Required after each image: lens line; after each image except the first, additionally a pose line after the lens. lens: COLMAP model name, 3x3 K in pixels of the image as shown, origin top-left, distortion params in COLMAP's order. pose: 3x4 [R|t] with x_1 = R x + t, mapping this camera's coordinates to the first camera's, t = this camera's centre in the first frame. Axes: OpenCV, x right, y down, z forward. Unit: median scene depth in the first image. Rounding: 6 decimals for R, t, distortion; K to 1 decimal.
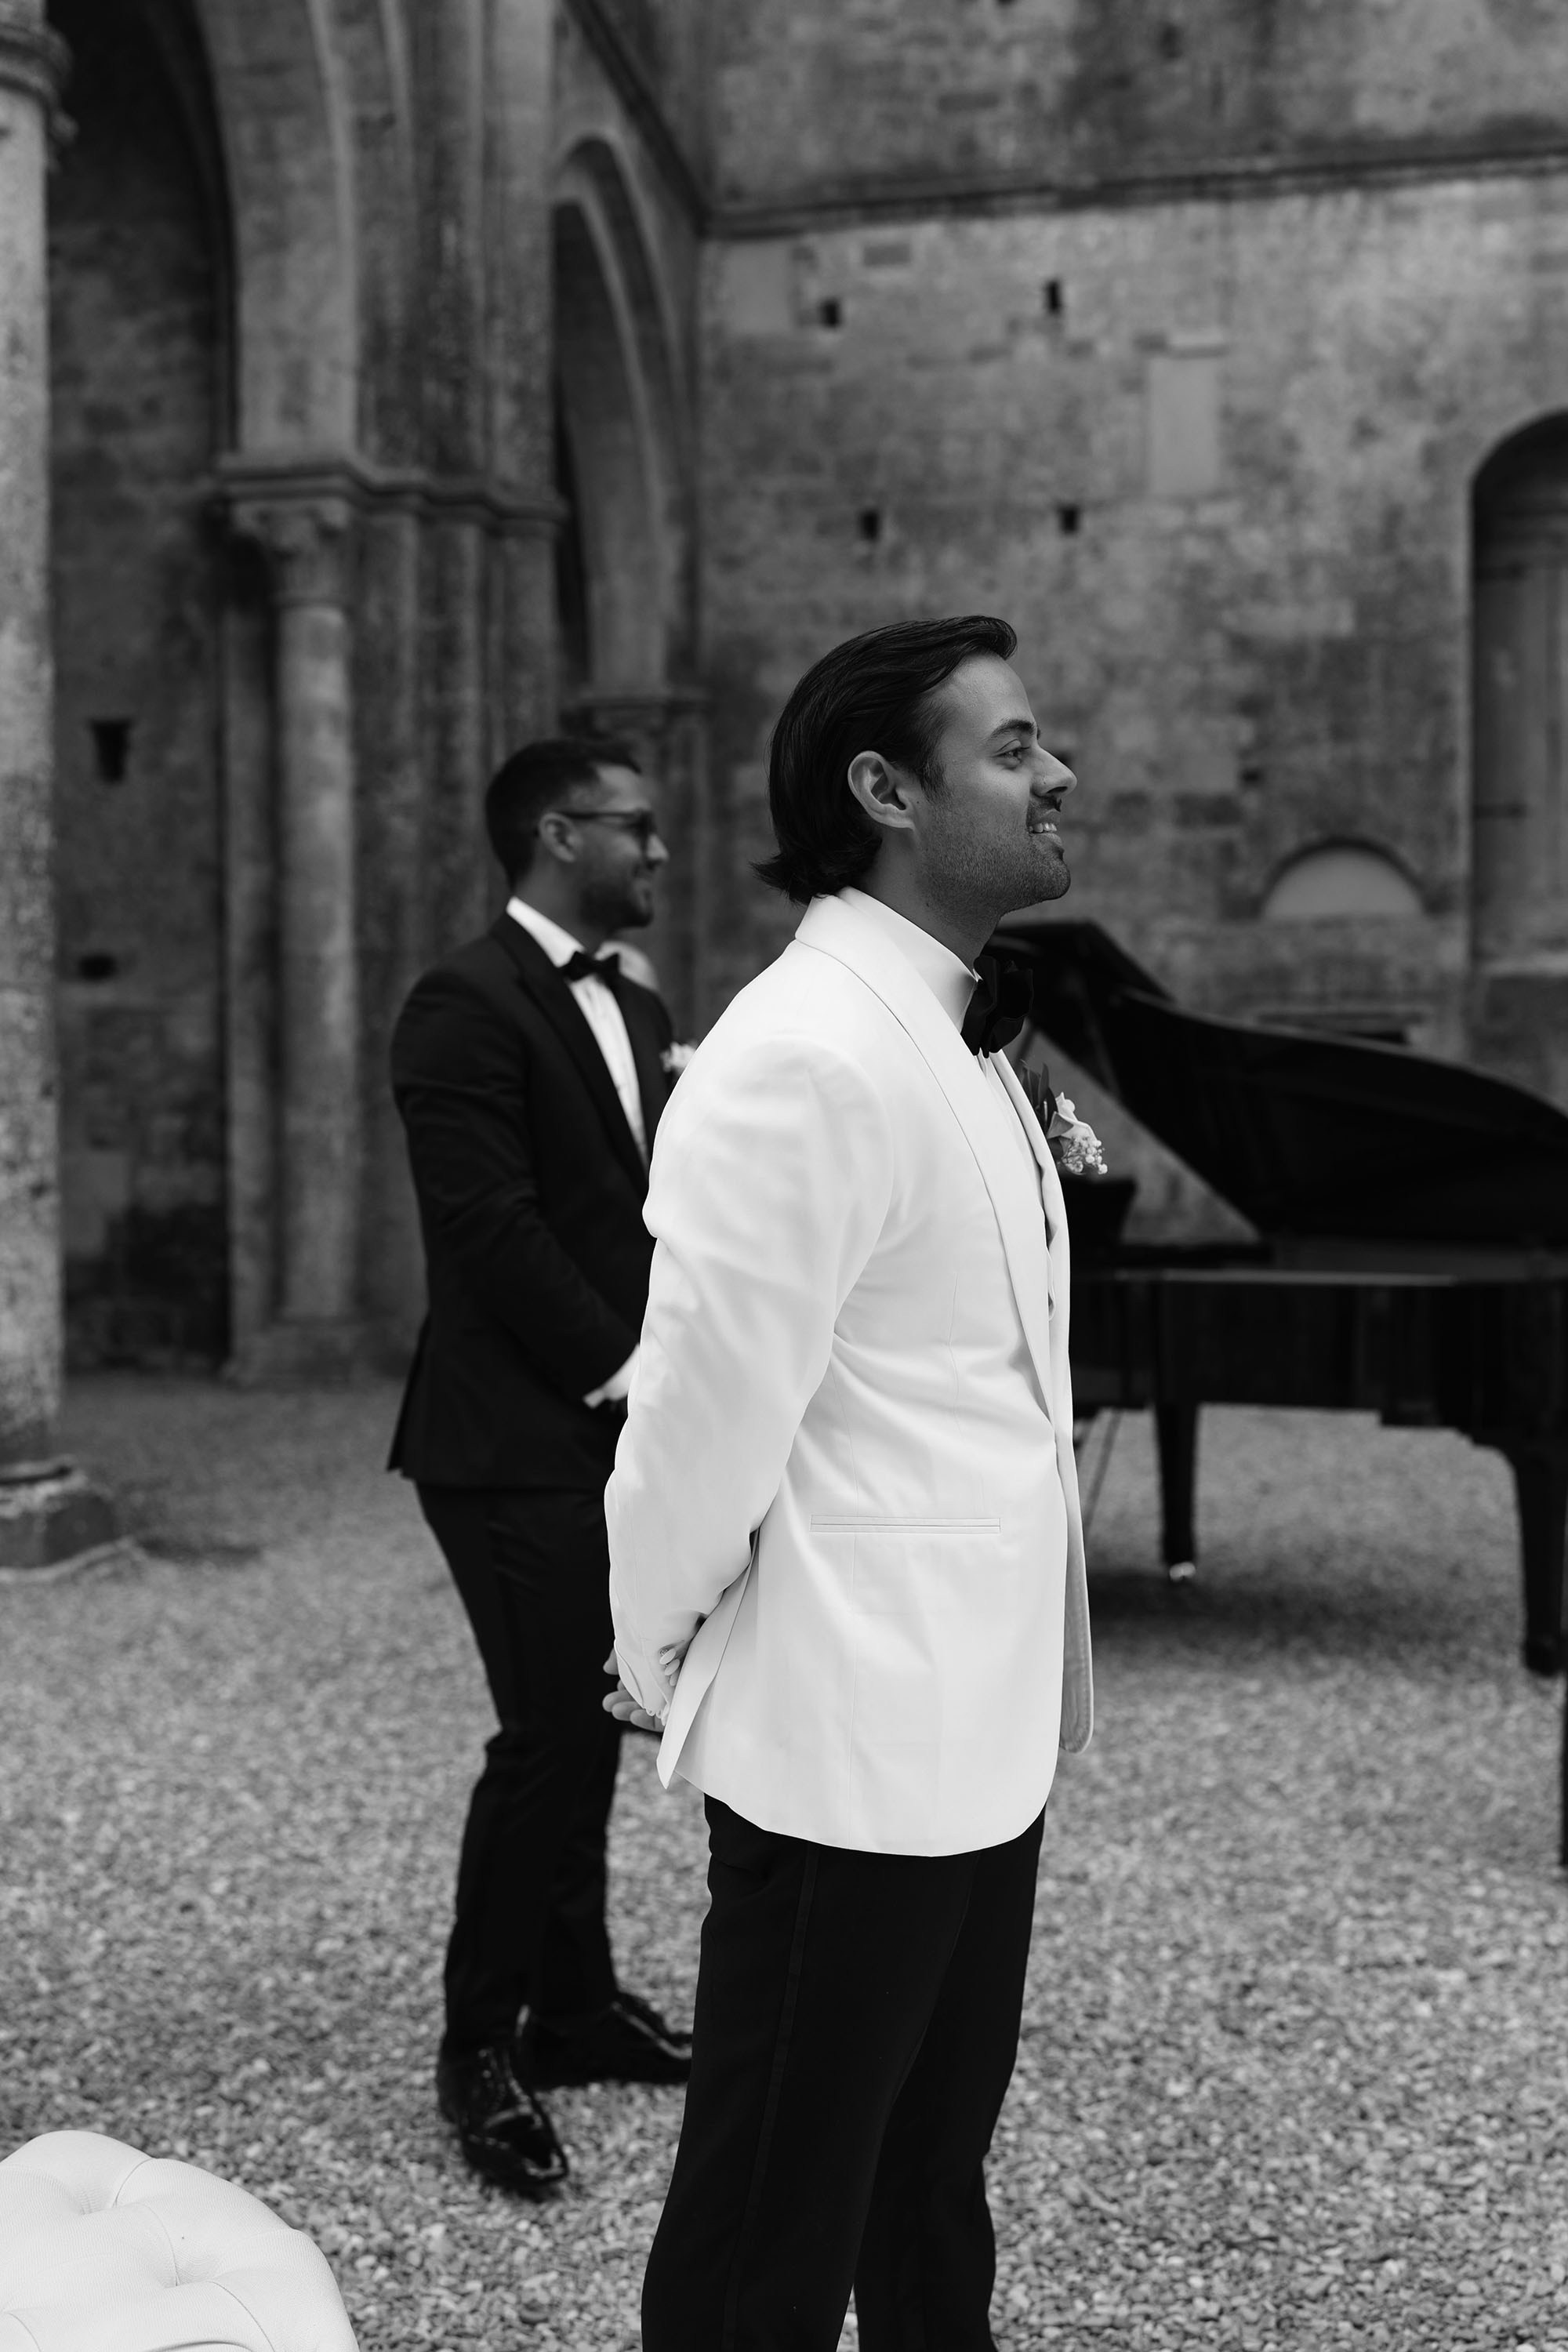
lens RADIAL K [[2265.0, 0, 777.0], [0, 2265.0, 1189.8], [0, 0, 1]] dist [0.004433, 0.000000]
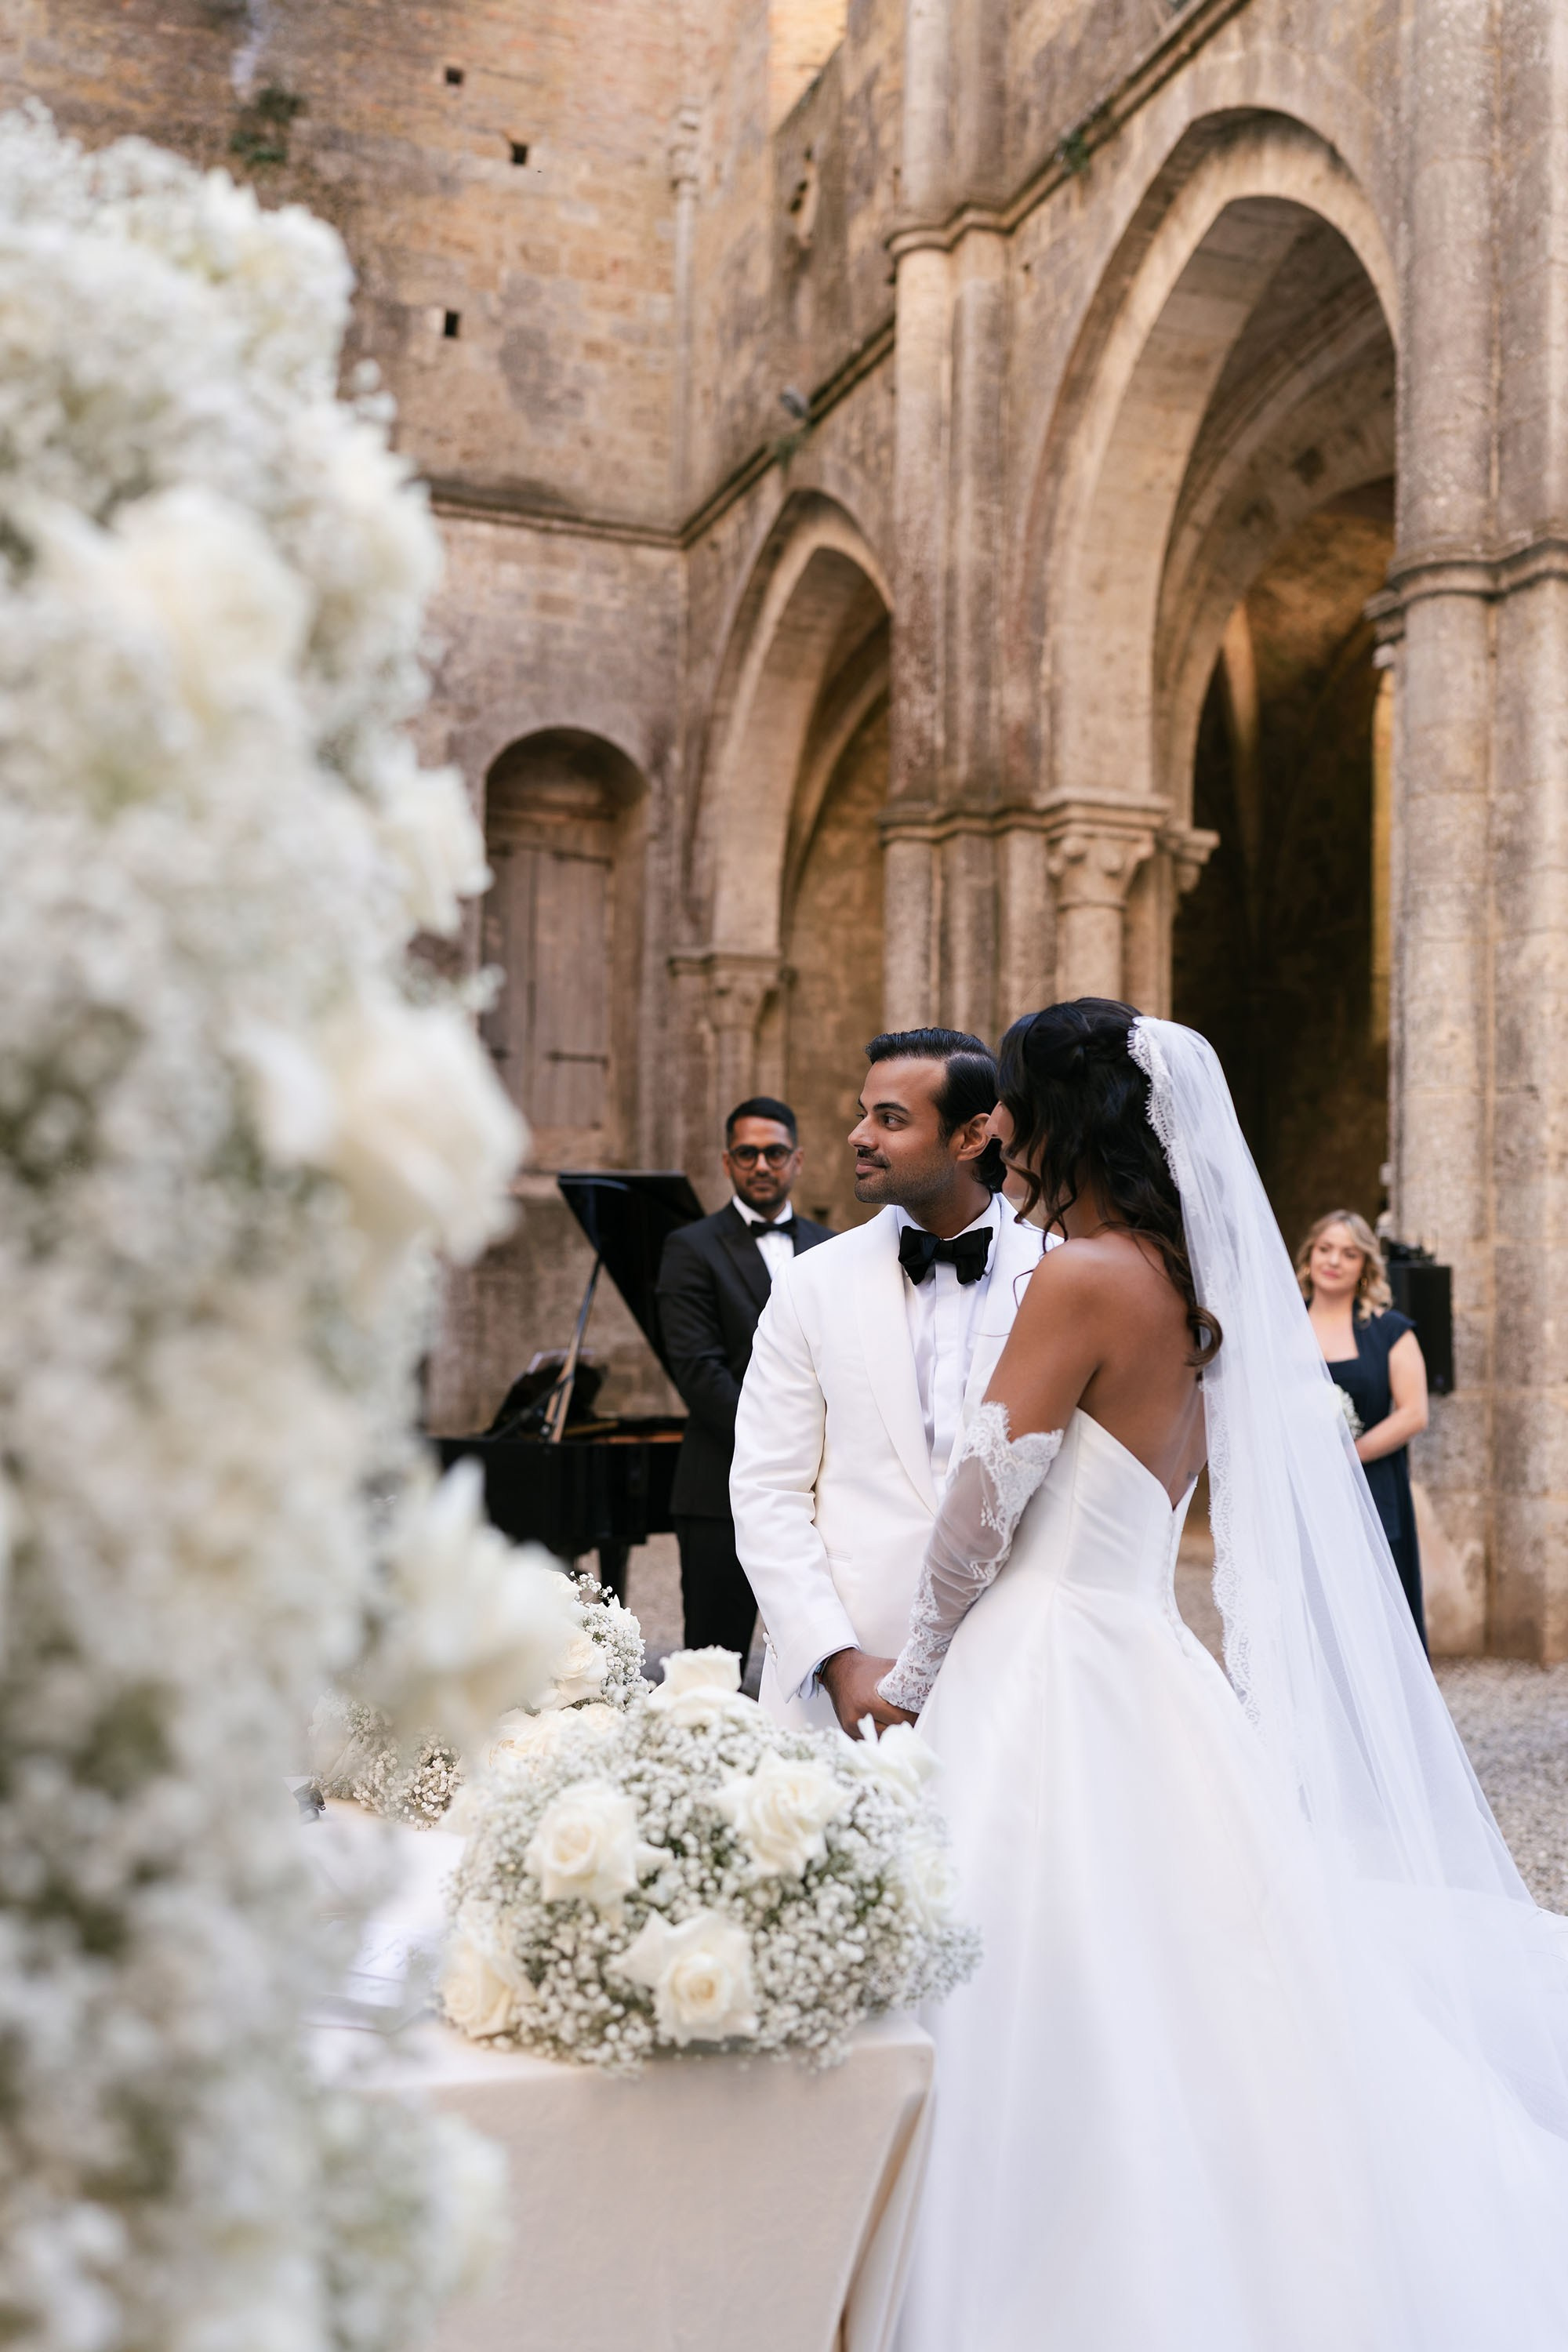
lens RADIAL K [[2265.0, 0, 775.8], [0, 2265.0, 1160.5], [0, 0, 1]] dist [0.004433, 0.000000]
pose [[0.863668, 0.062343, 0.500190, -0.130886], [-0.009953, 0.994238, -0.106734, 0.005958], [-0.503962, 0.087204, 0.859312, -0.051741]]
